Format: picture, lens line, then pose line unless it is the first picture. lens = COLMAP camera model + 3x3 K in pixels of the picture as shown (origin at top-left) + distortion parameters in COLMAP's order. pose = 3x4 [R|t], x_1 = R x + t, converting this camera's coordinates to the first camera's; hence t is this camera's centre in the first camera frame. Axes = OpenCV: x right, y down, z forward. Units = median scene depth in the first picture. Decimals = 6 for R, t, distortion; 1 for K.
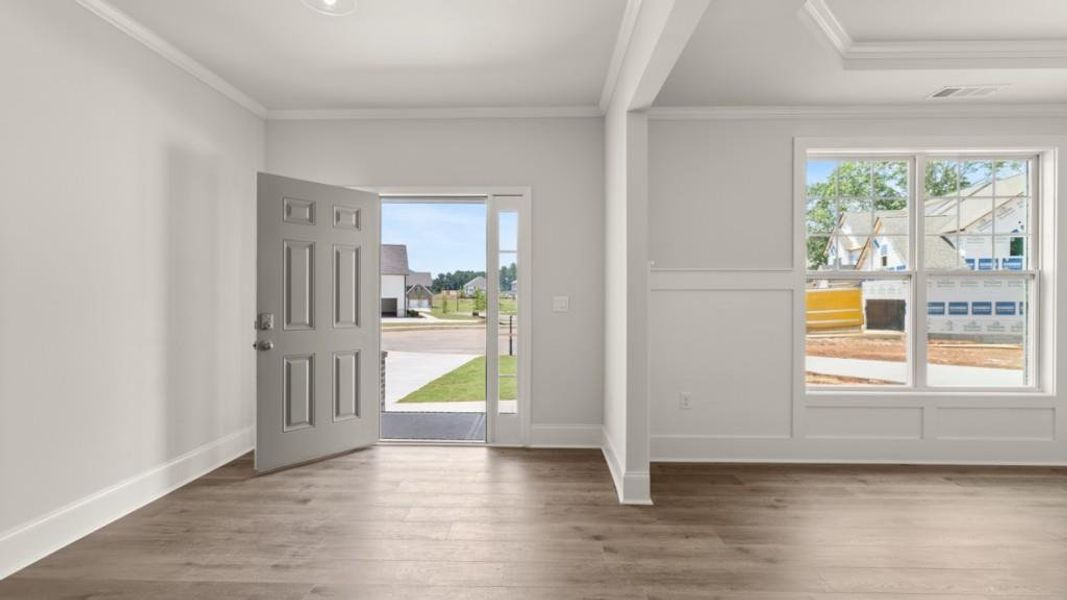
lens RADIAL K [[463.4, 0, 530.1], [0, 463.4, 299.0], [0, 0, 1]] dist [-0.000463, -0.000087]
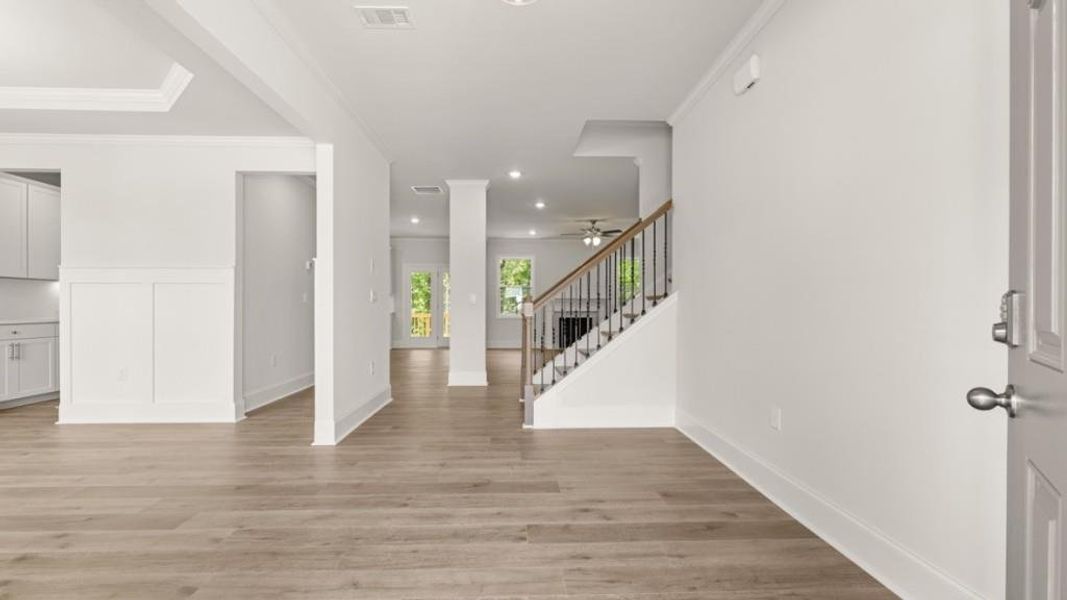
lens RADIAL K [[463.4, 0, 530.1], [0, 463.4, 299.0], [0, 0, 1]] dist [-0.000463, -0.000087]
pose [[-0.997109, -0.006270, -0.075721, -0.220744], [-0.005599, 0.999943, -0.009076, 0.035811], [0.075774, -0.008625, -0.997088, 1.187626]]
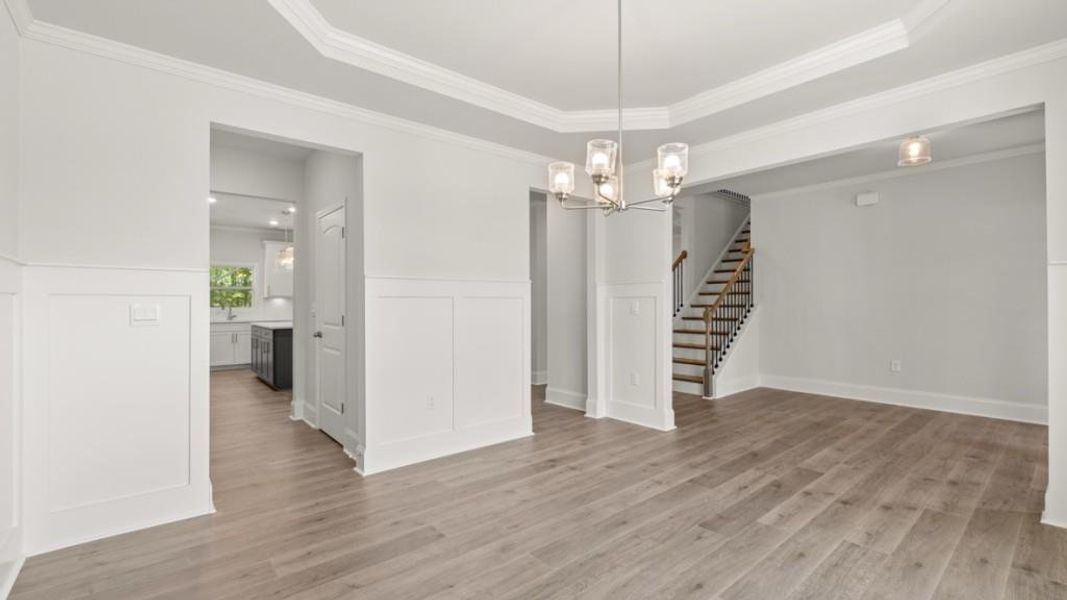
lens RADIAL K [[463.4, 0, 530.1], [0, 463.4, 299.0], [0, 0, 1]] dist [-0.000463, -0.000087]
pose [[-0.748799, 0.002166, -0.662794, 1.311005], [0.002615, 0.999997, 0.000314, -0.006086], [0.662792, -0.001498, -0.748802, 0.813807]]
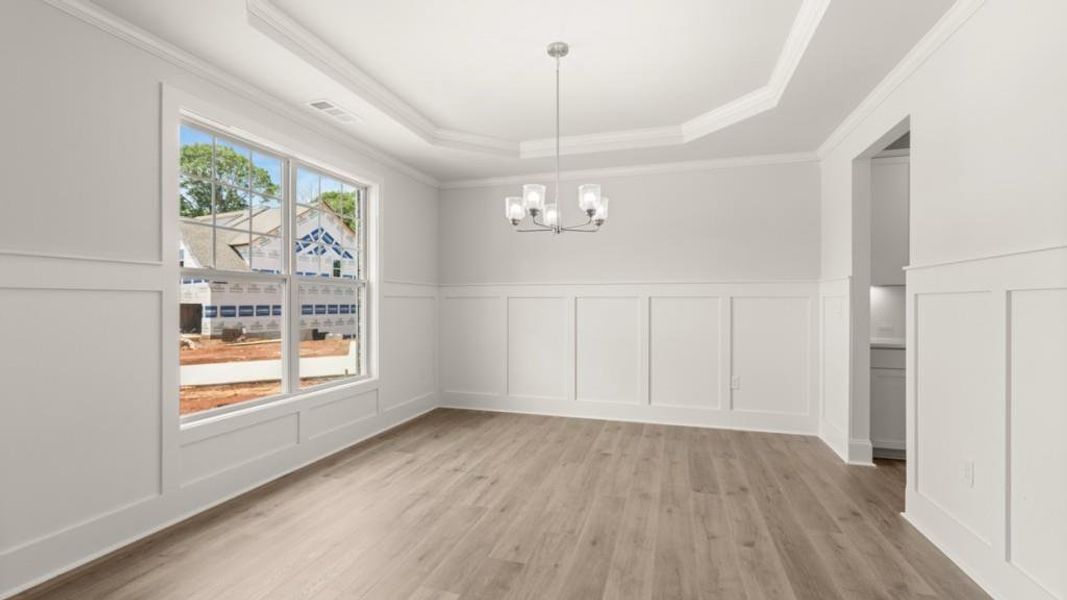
lens RADIAL K [[460.2, 0, 531.9], [0, 460.2, 301.2], [0, 0, 1]] dist [0.000644, 0.000065]
pose [[0.263611, -0.000084, 0.964629, 0.021969], [0.004039, 0.999991, -0.001016, -0.001859], [-0.964621, 0.004164, 0.263609, 0.261767]]
